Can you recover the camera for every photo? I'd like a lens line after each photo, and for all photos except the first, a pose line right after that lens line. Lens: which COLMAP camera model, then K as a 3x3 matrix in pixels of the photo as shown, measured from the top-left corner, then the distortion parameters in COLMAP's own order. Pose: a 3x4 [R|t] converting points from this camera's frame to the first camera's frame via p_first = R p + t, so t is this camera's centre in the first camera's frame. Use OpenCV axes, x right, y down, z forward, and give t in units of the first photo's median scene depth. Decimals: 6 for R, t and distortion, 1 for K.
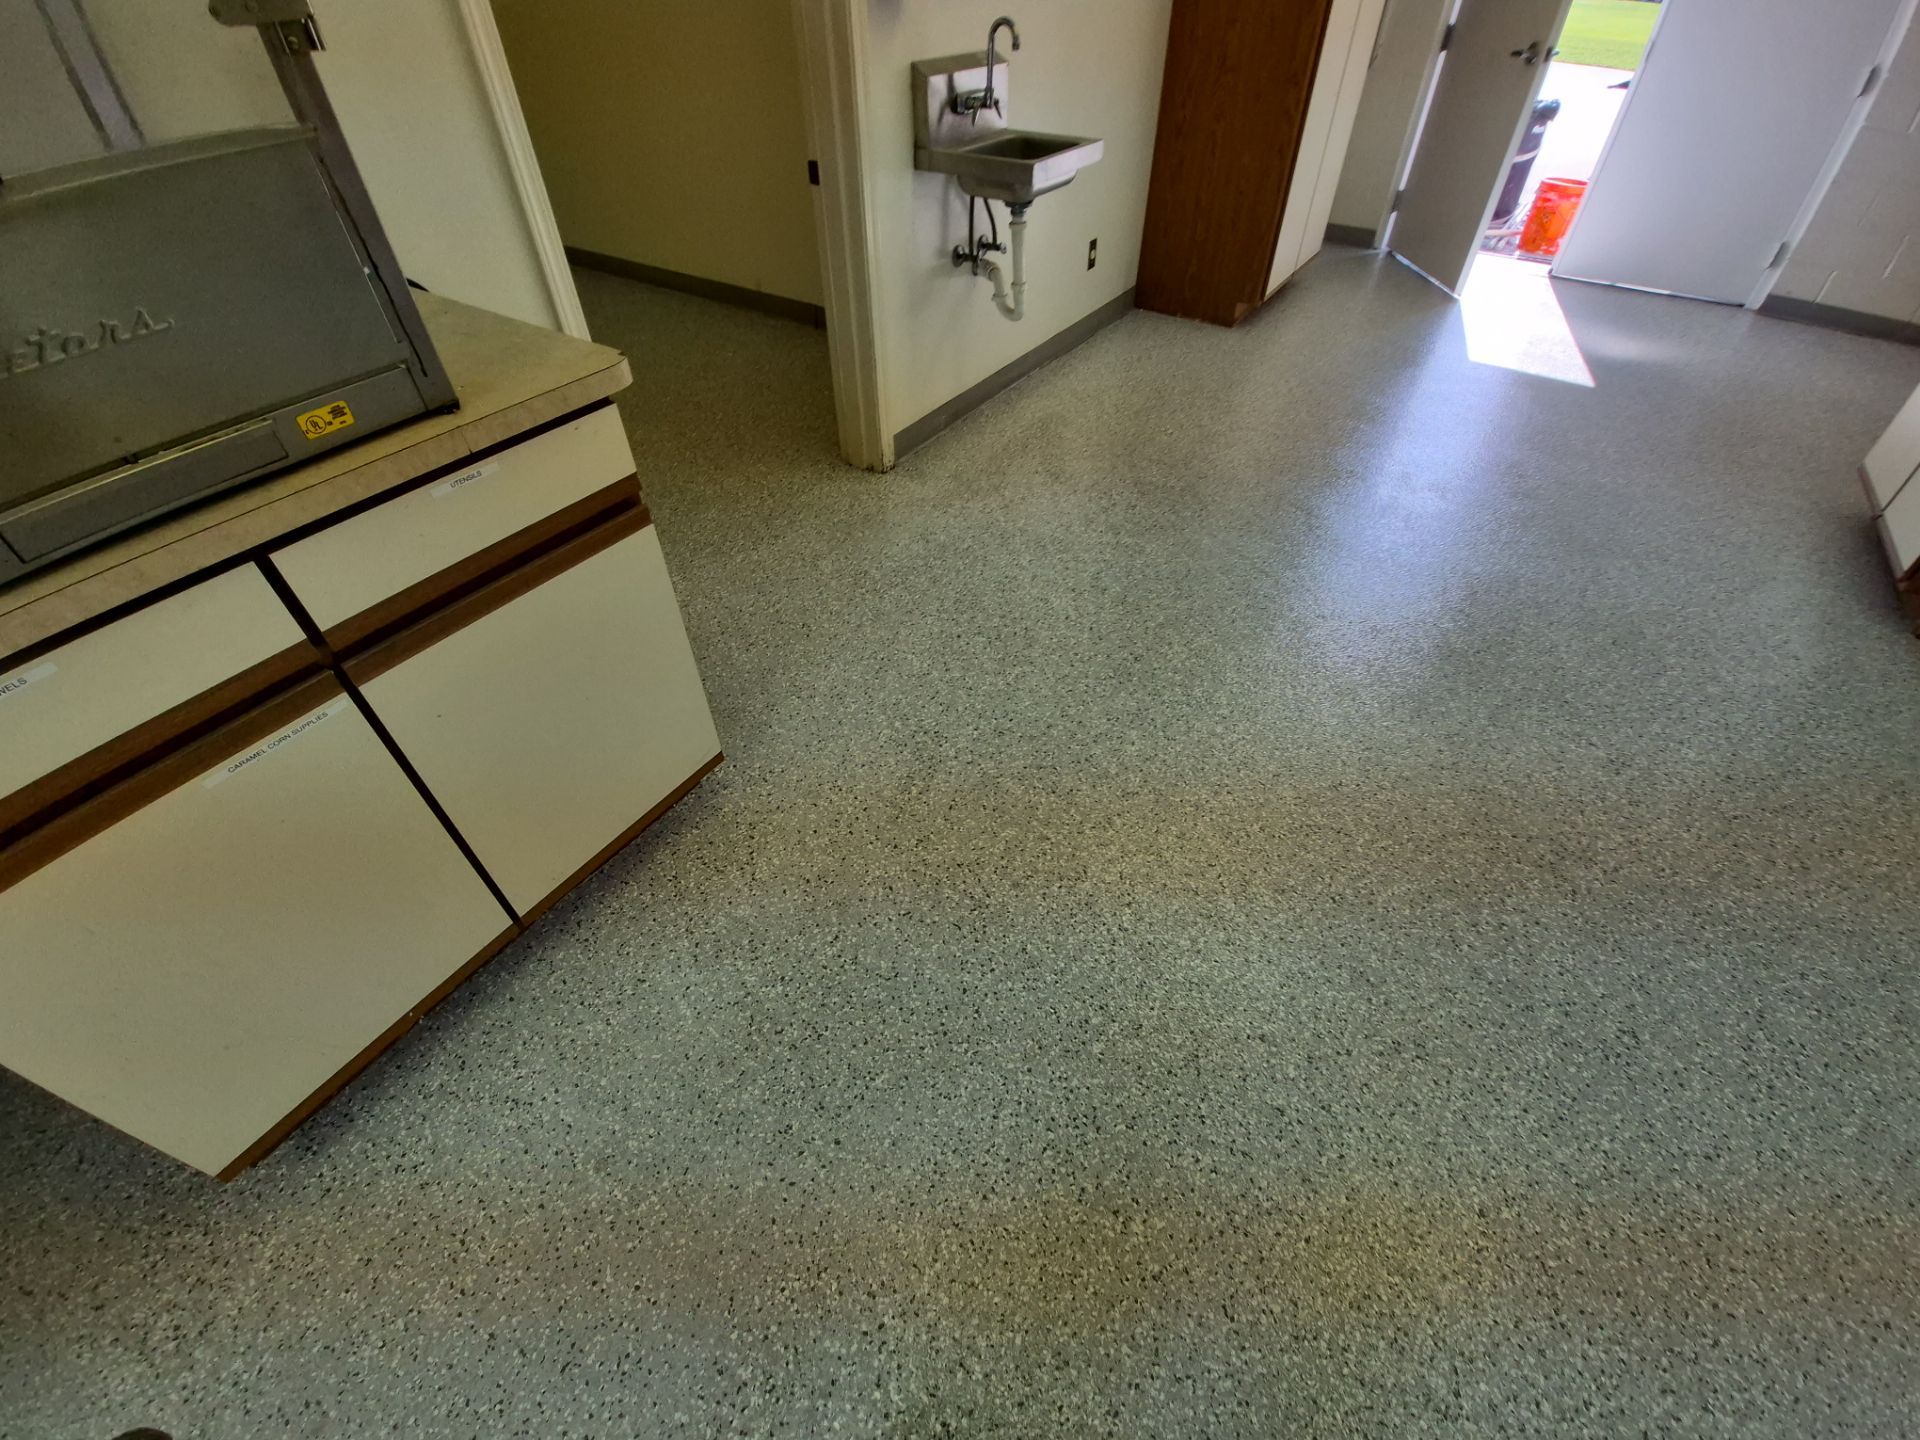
lens RADIAL K [[811.4, 0, 969.3], [0, 811.4, 711.5], [0, 0, 1]] dist [-0.020002, -0.000947]
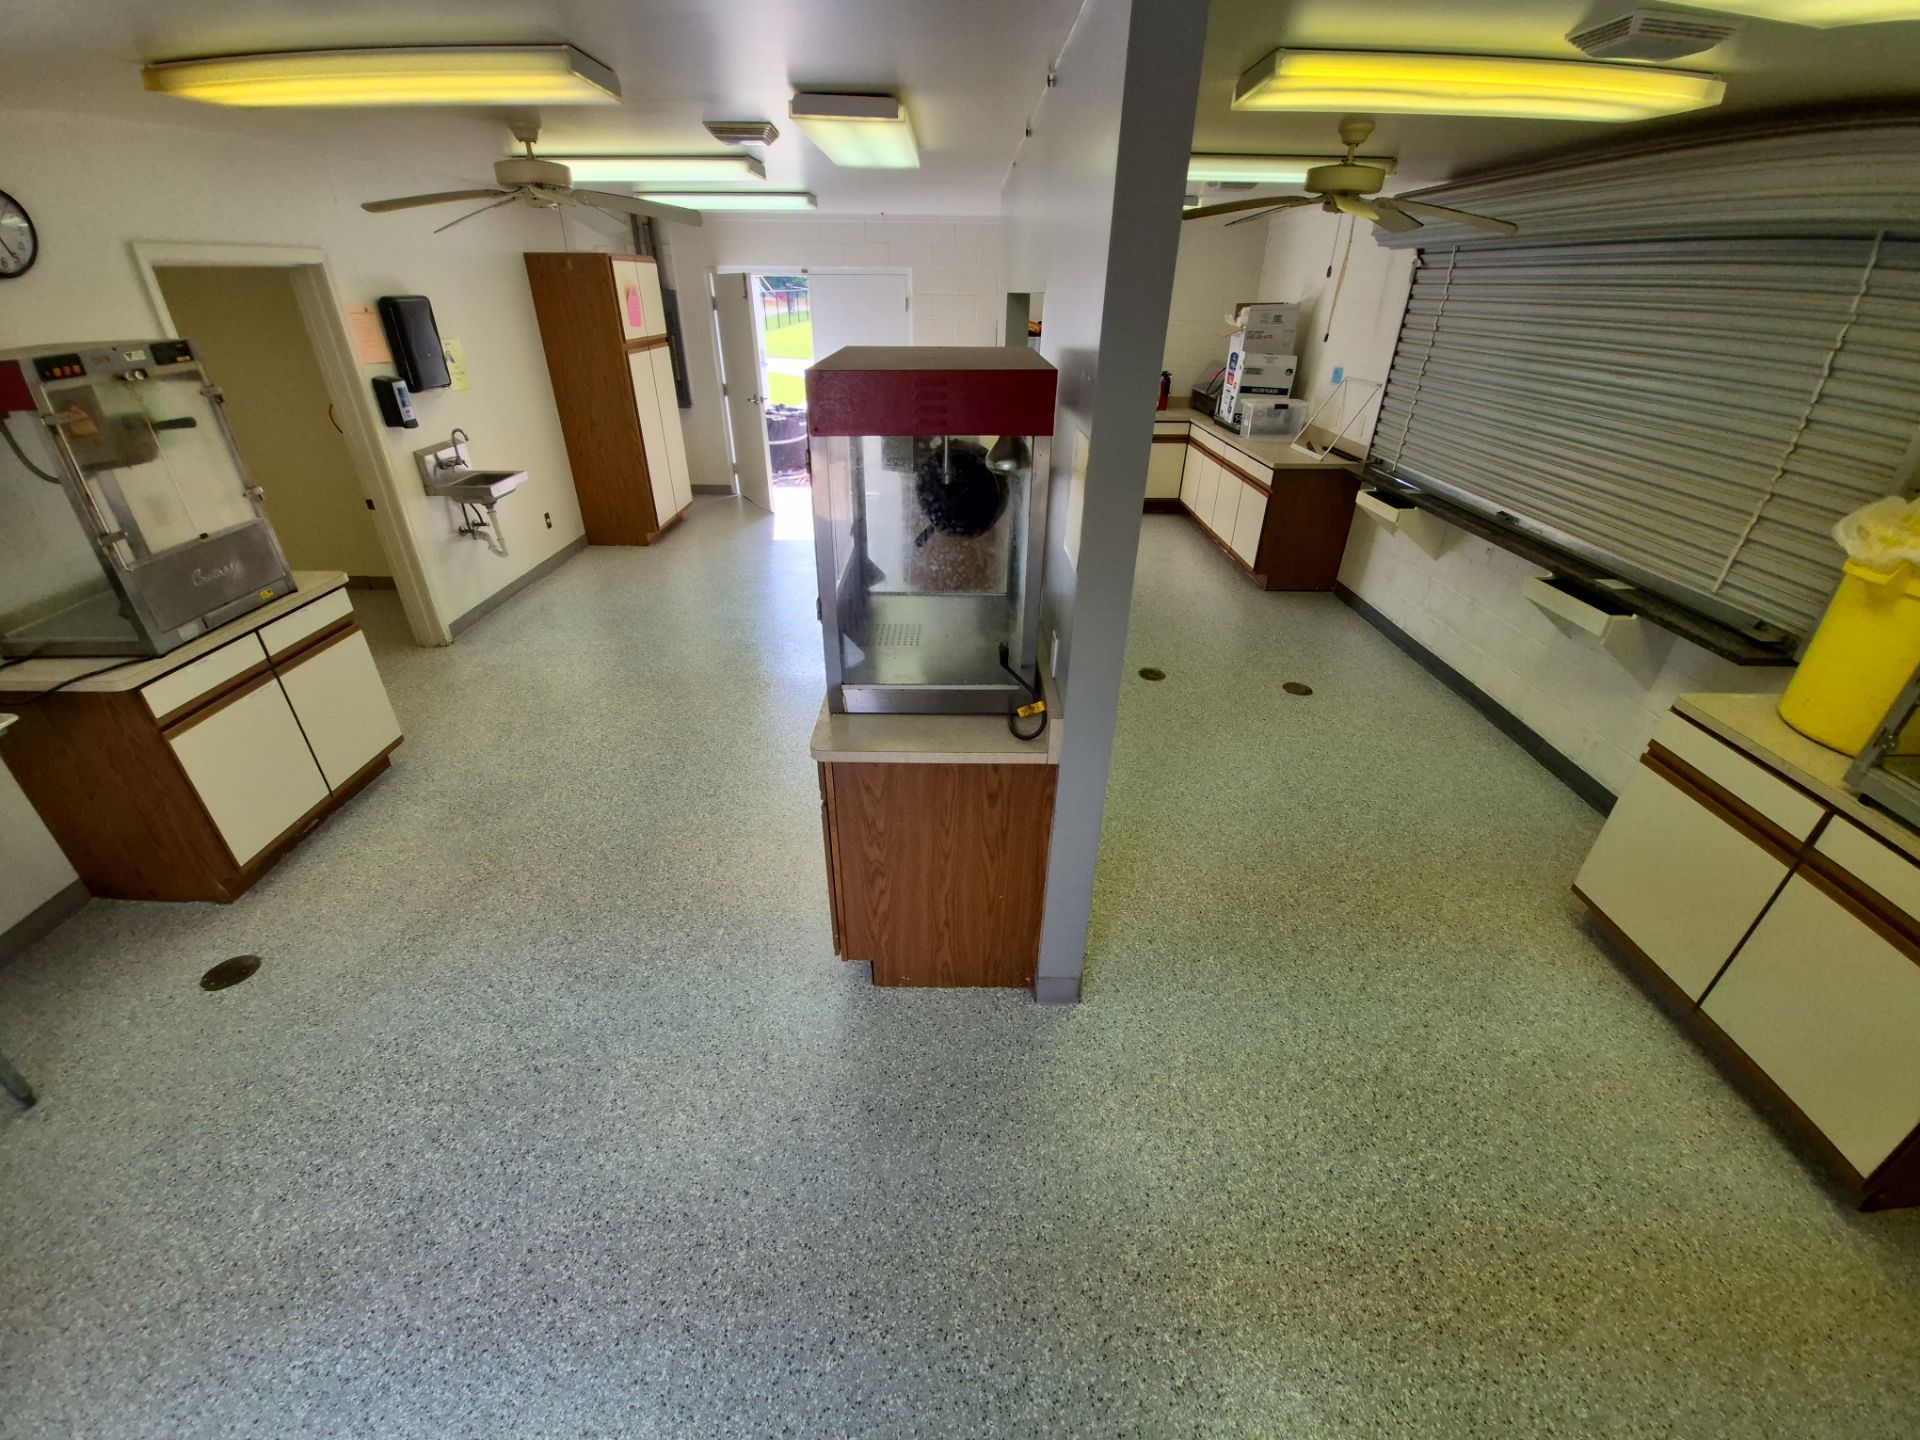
lens RADIAL K [[764.8, 0, 949.7], [0, 764.8, 721.9], [0, 0, 1]] dist [-0.002291, -0.008152]
pose [[0.846060, -0.259221, 0.465819, 0.004436], [0.362338, 0.920568, -0.145827, 0.539807], [-0.391017, 0.292162, 0.872781, -0.909124]]
